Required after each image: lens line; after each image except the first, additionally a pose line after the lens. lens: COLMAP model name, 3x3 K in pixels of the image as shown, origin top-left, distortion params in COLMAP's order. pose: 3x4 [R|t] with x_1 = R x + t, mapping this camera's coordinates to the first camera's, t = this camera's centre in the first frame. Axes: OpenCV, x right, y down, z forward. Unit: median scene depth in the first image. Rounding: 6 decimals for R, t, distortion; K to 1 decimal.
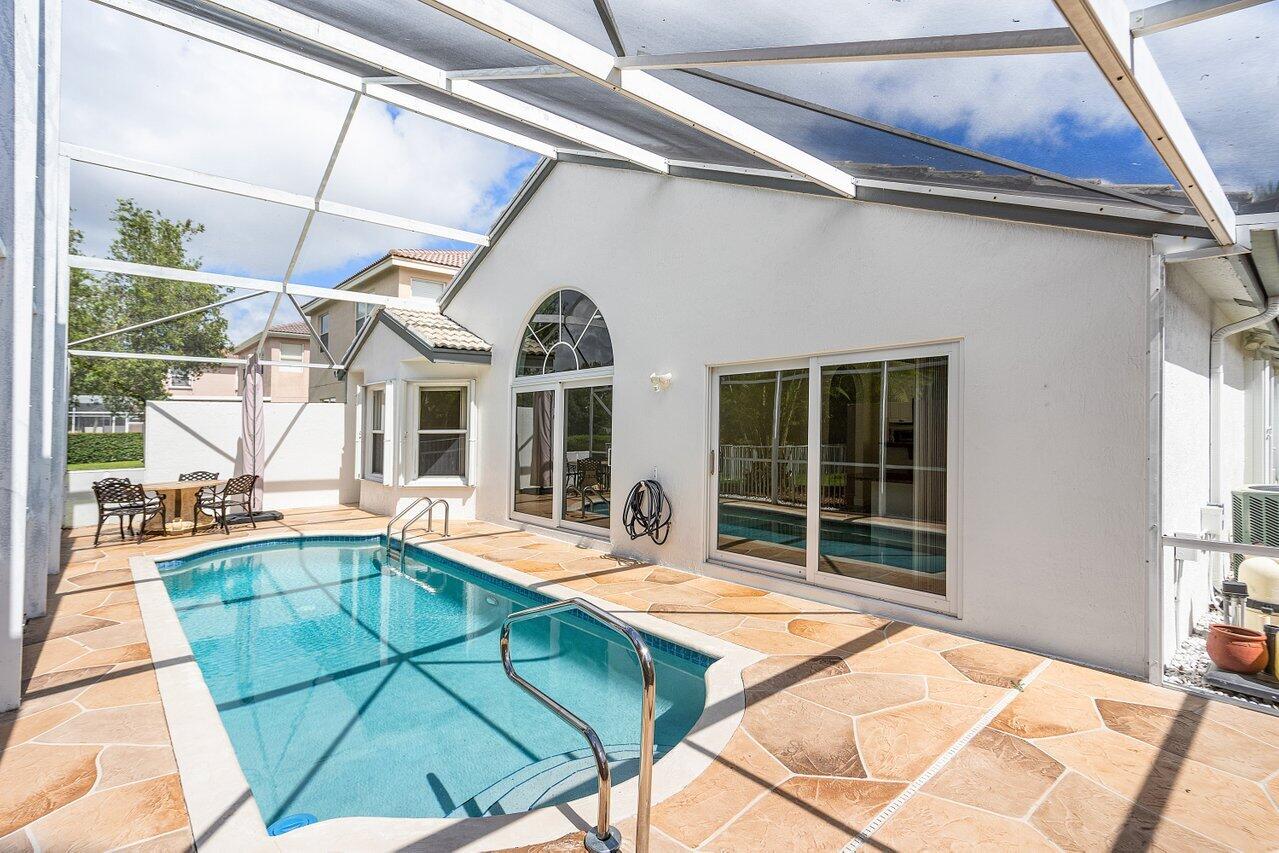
lens RADIAL K [[603.1, 0, 650.3], [0, 603.1, 428.7], [0, 0, 1]] dist [-0.002153, 0.000065]
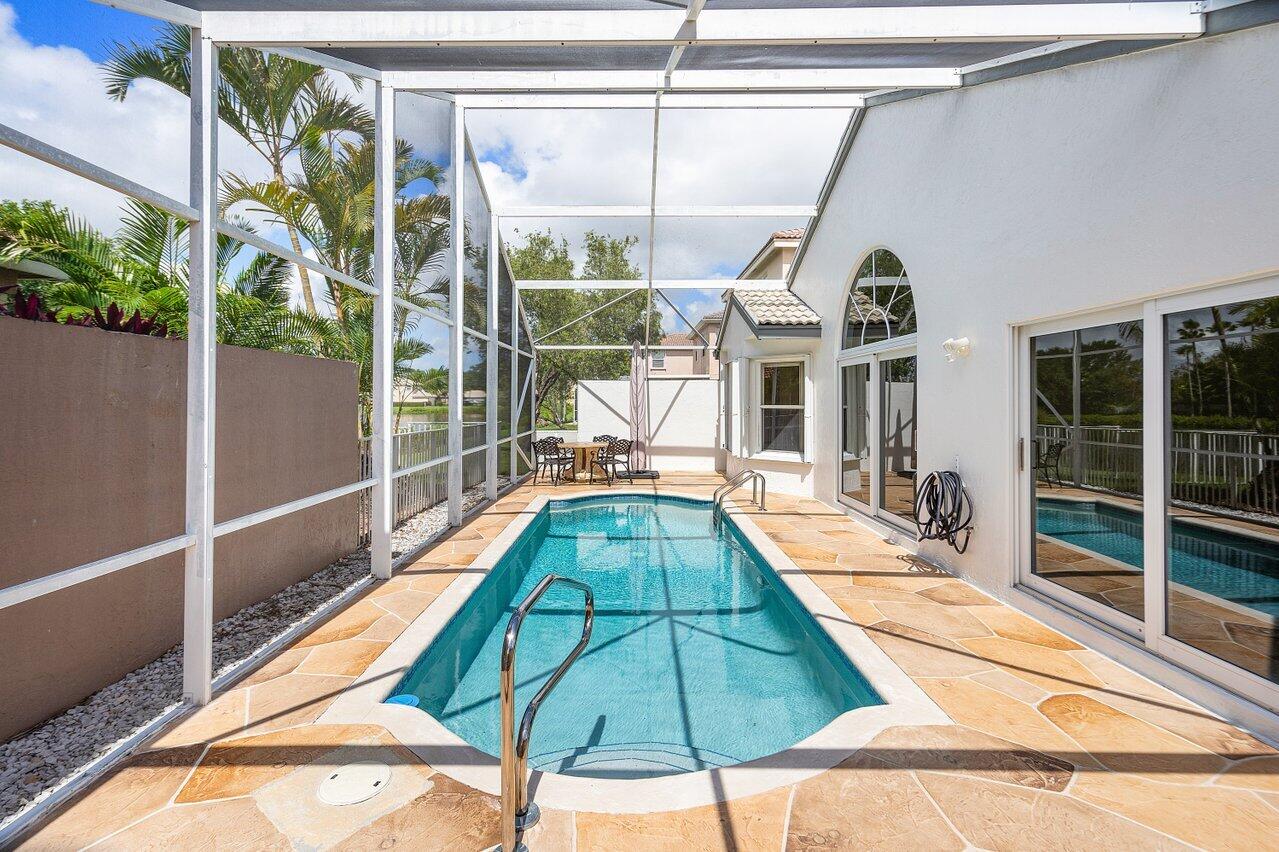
lens RADIAL K [[610.1, 0, 634.9], [0, 610.1, 398.7], [0, 0, 1]] dist [0.000252, 0.000837]
pose [[0.741705, 0.006521, -0.670694, 0.188833], [-0.011345, 0.999932, -0.002824, -0.003849], [0.670630, 0.009704, 0.741729, 0.091012]]
